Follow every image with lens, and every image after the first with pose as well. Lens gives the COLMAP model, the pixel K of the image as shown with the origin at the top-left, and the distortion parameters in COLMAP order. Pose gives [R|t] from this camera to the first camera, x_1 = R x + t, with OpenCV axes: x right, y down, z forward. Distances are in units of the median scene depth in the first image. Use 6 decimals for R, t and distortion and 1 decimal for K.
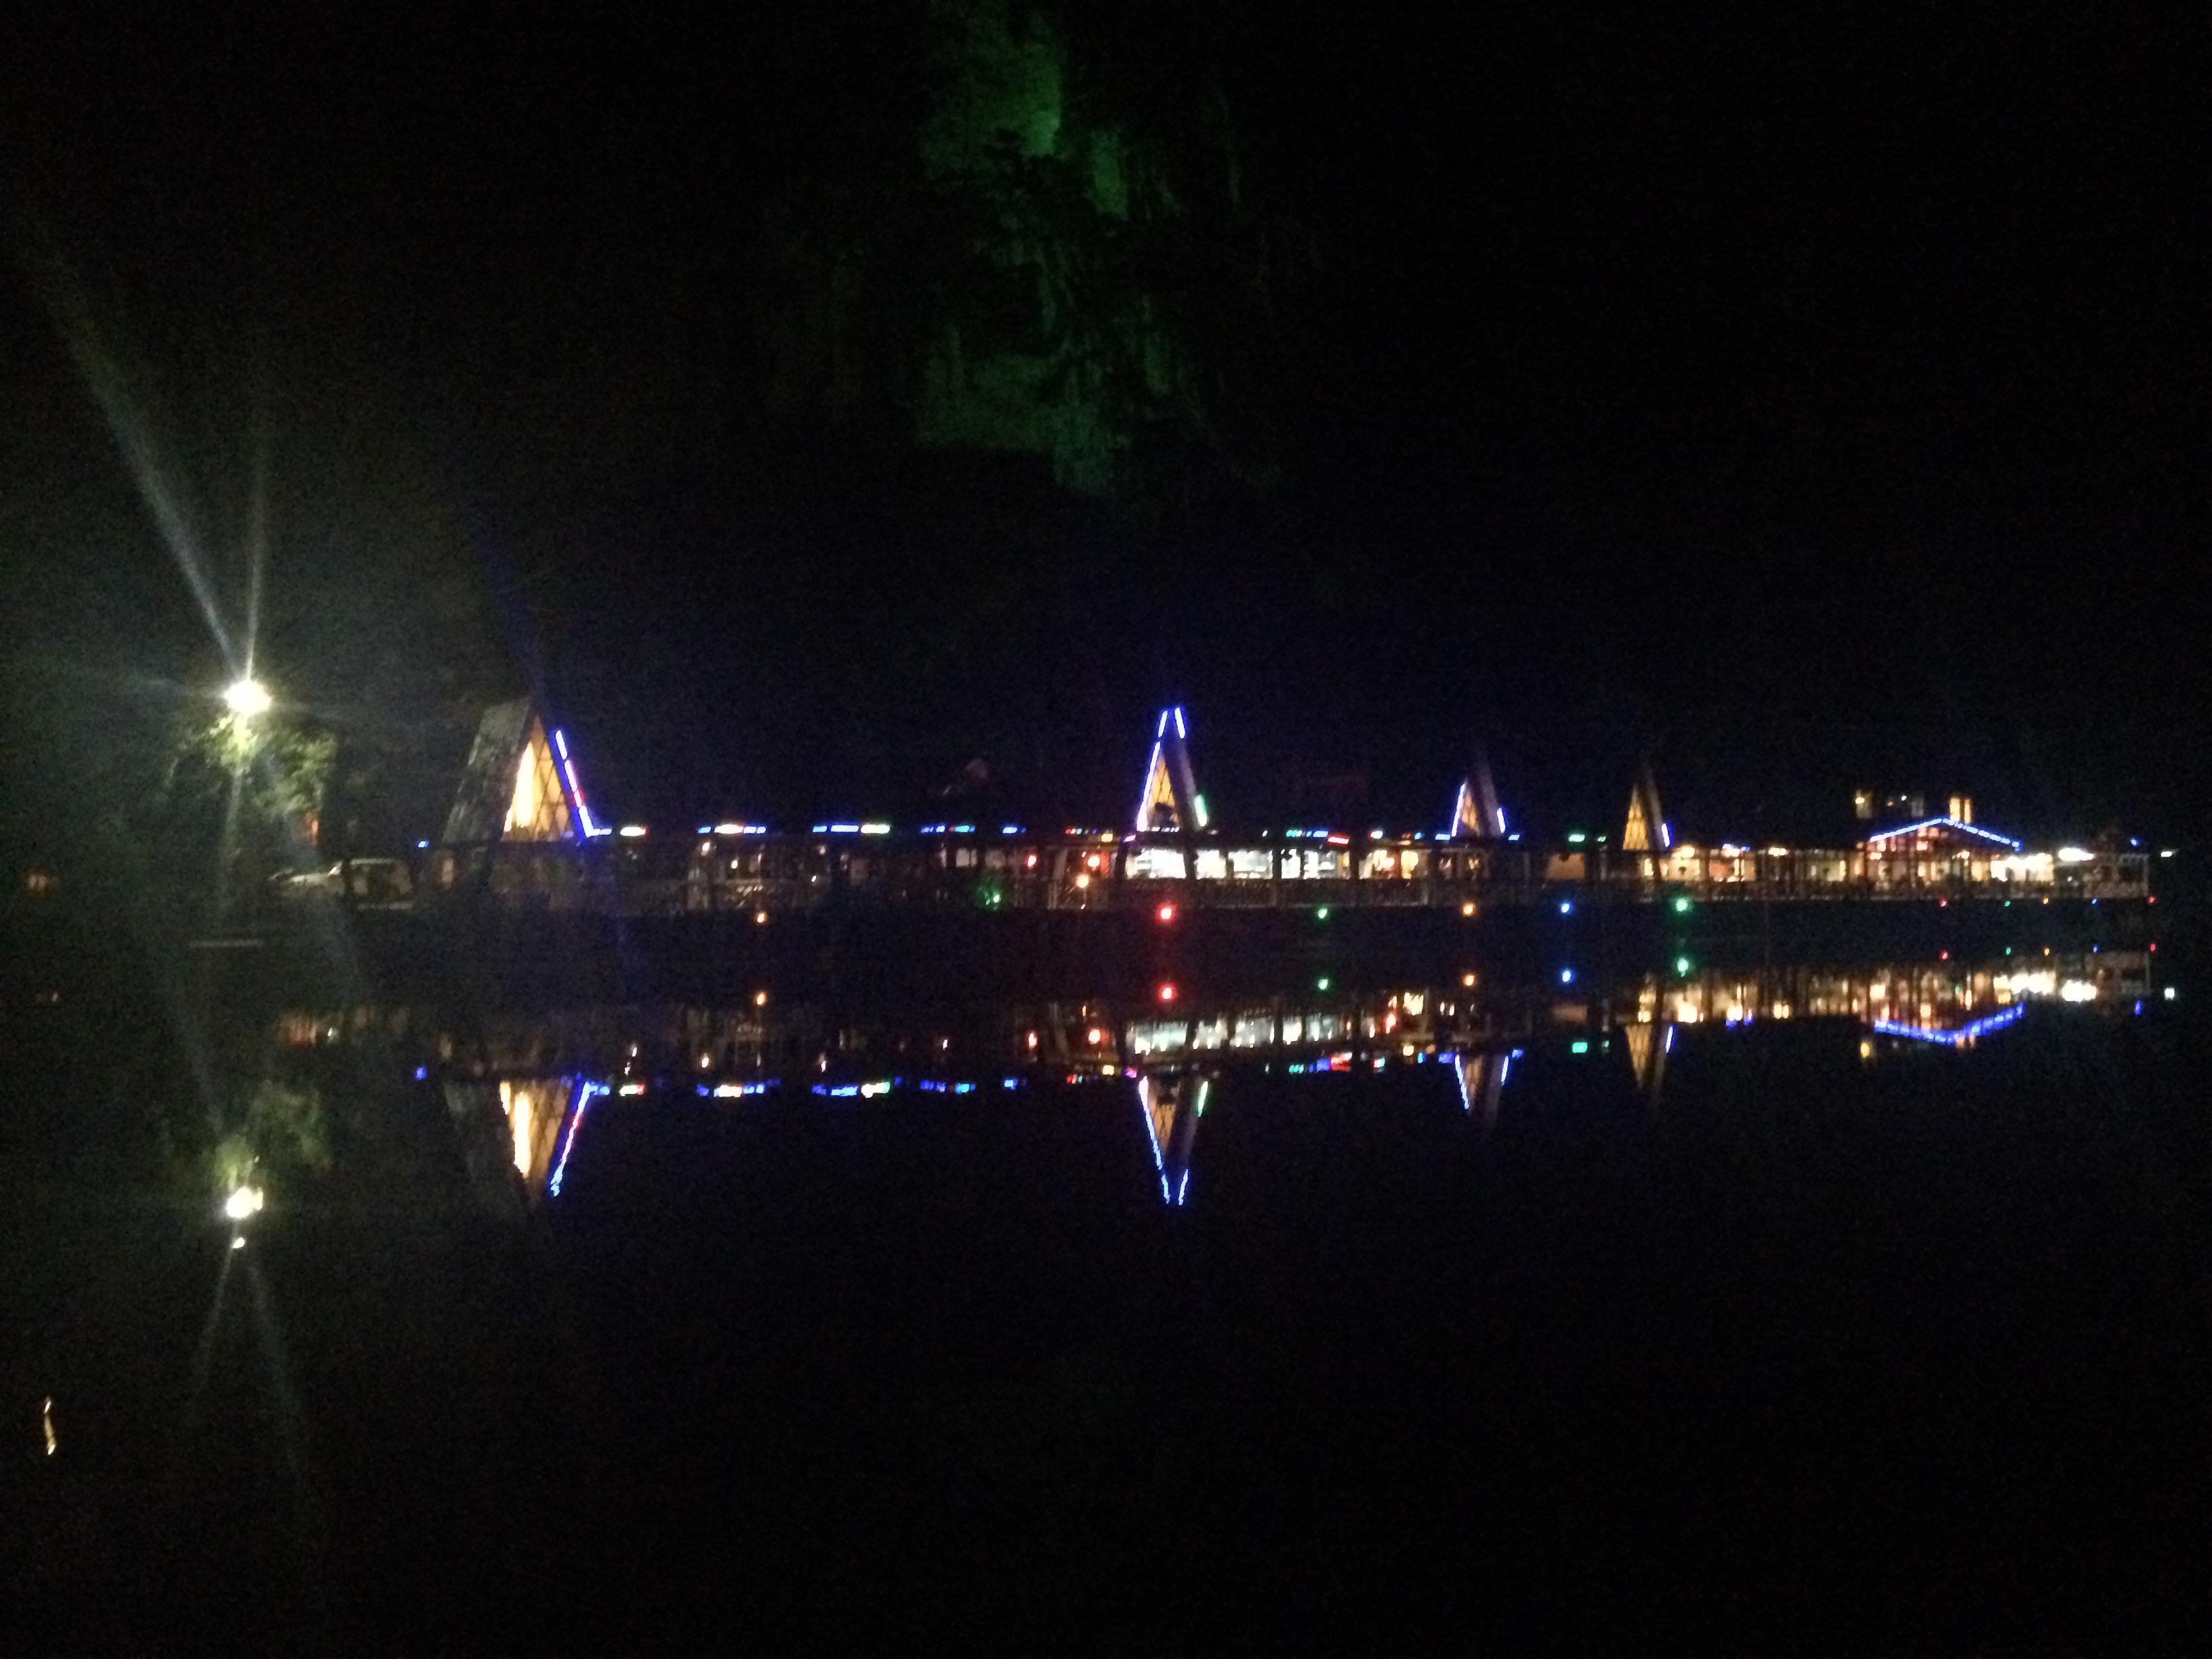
lens RADIAL K [[1881.0, 0, 1061.7], [0, 1881.0, 823.6], [0, 0, 1]] dist [0.094846, -0.004497]
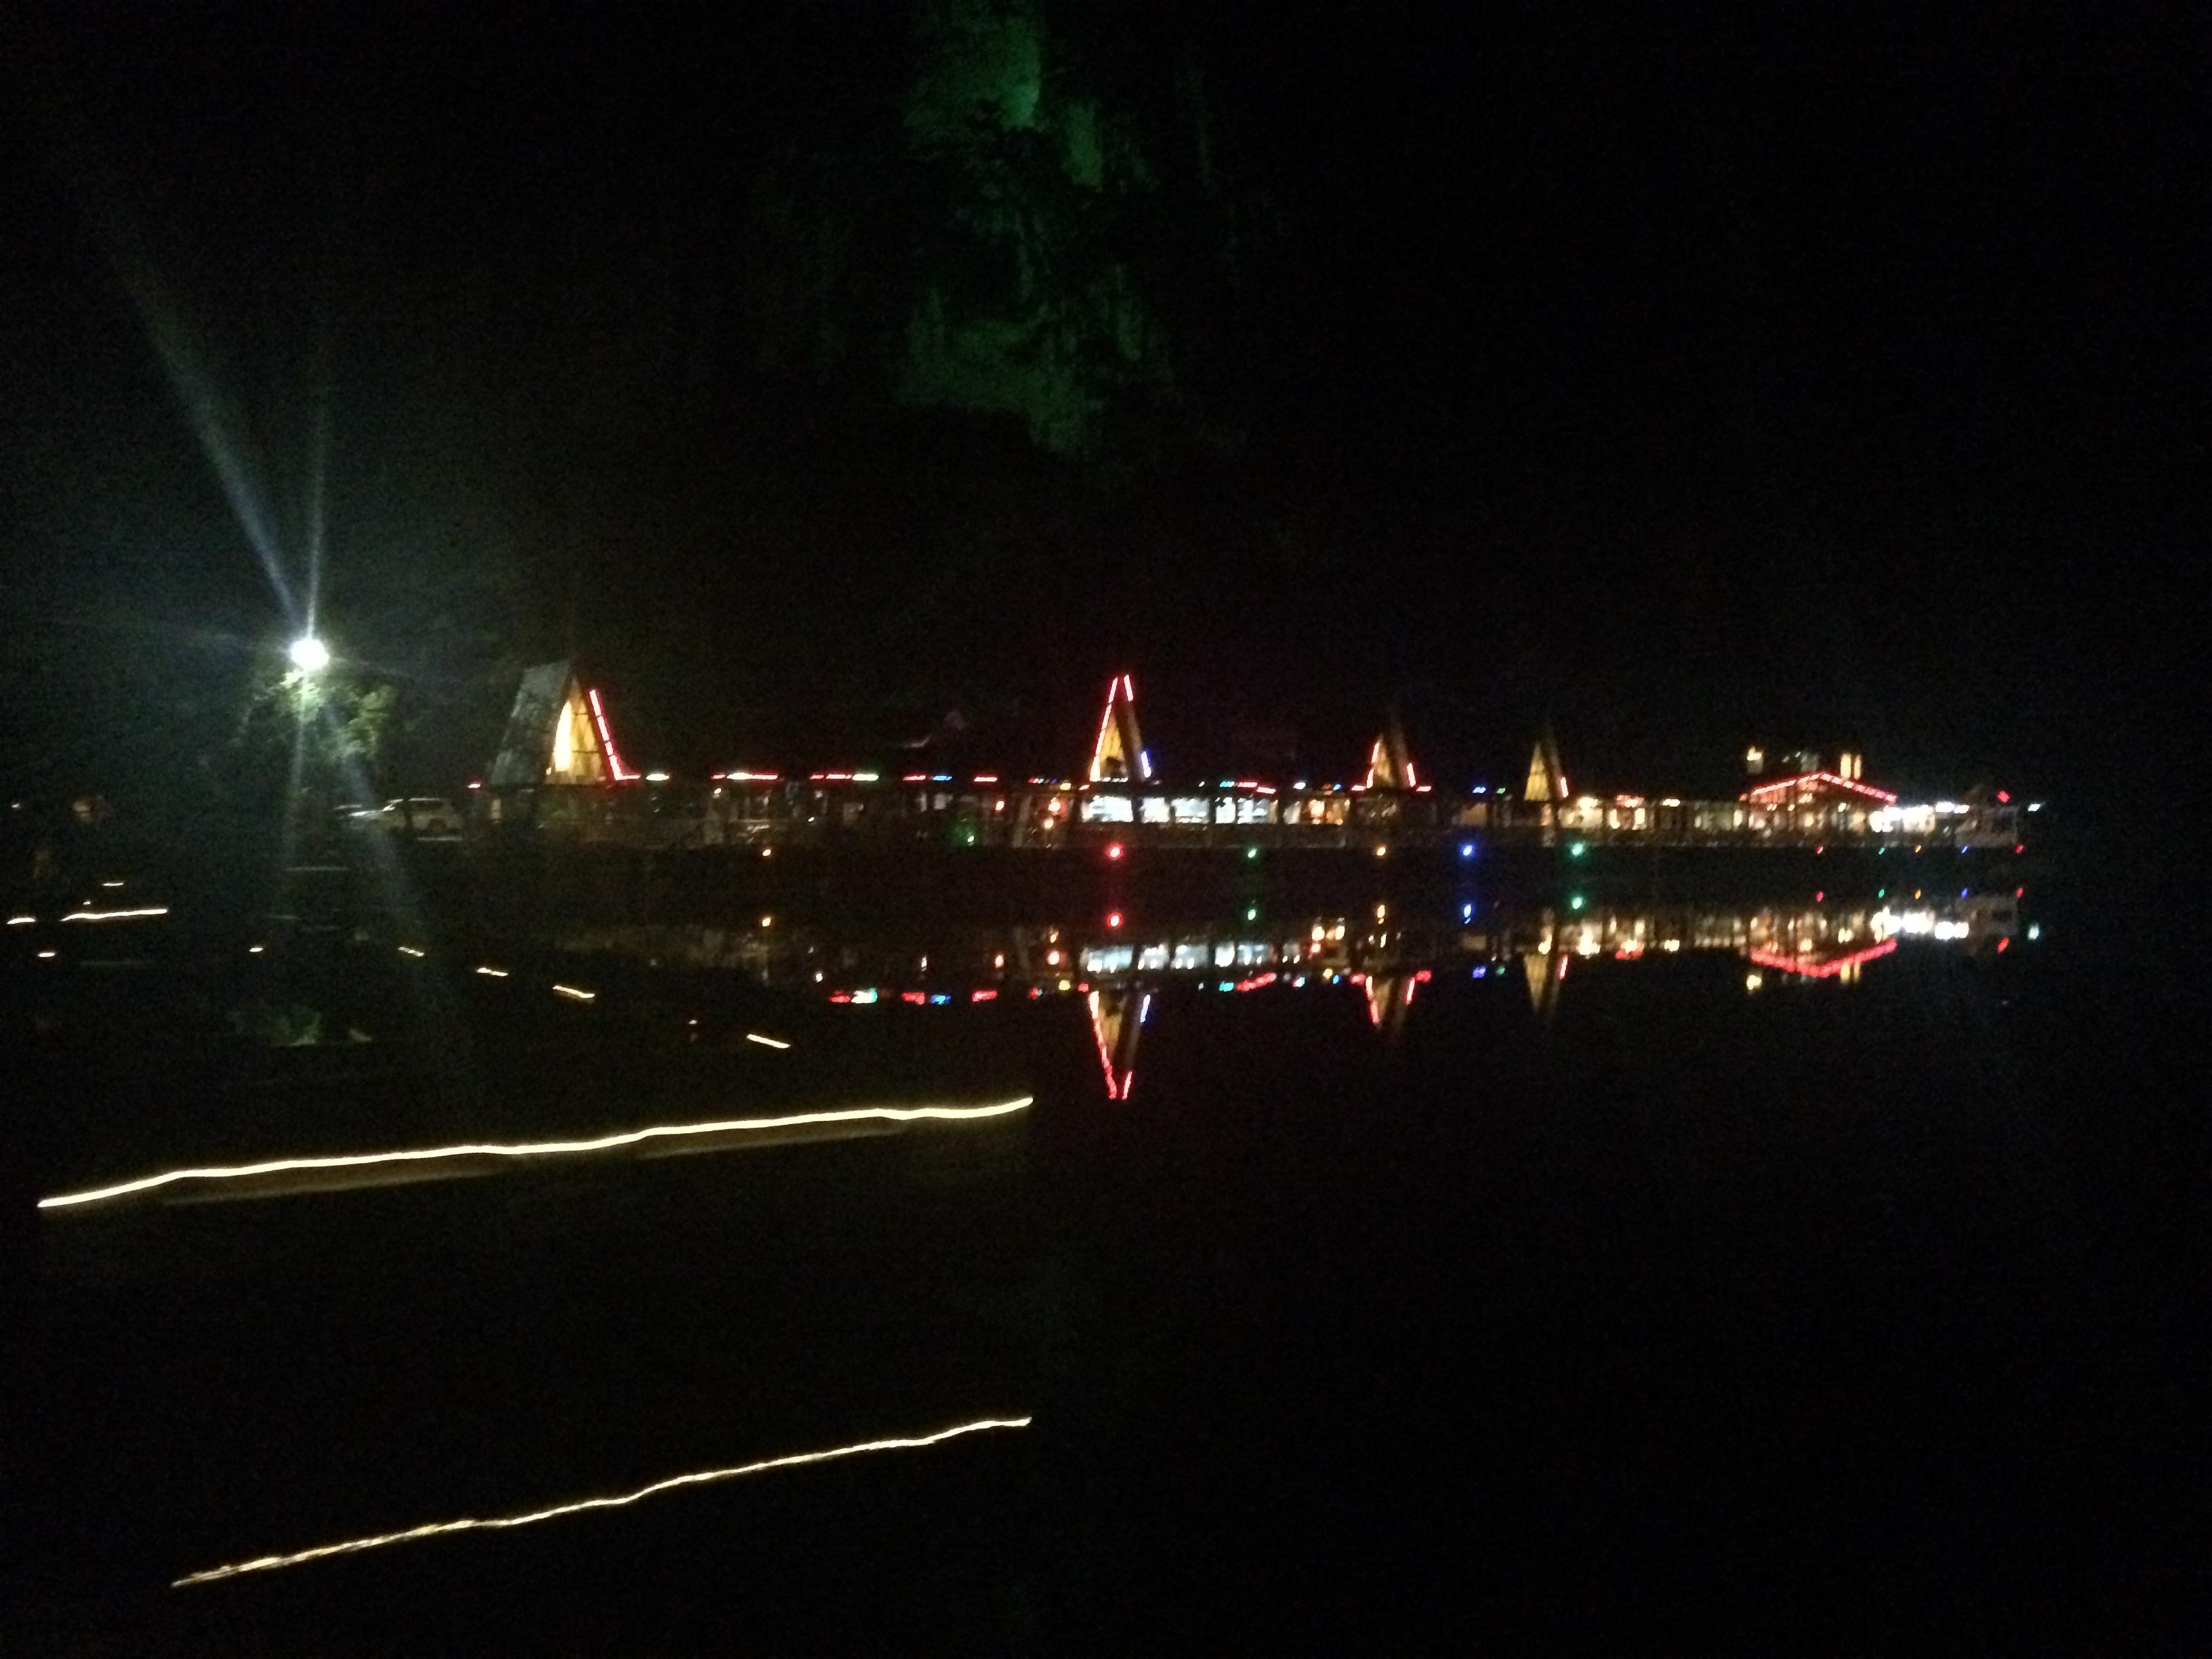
lens RADIAL K [[1881.0, 0, 1061.7], [0, 1881.0, 823.6], [0, 0, 1]] dist [0.094846, -0.004497]
pose [[0.999882, 0.009350, 0.012197, 0.006967], [-0.009716, 0.999494, 0.030286, -0.004090], [-0.011907, -0.030401, 0.999467, -0.139309]]
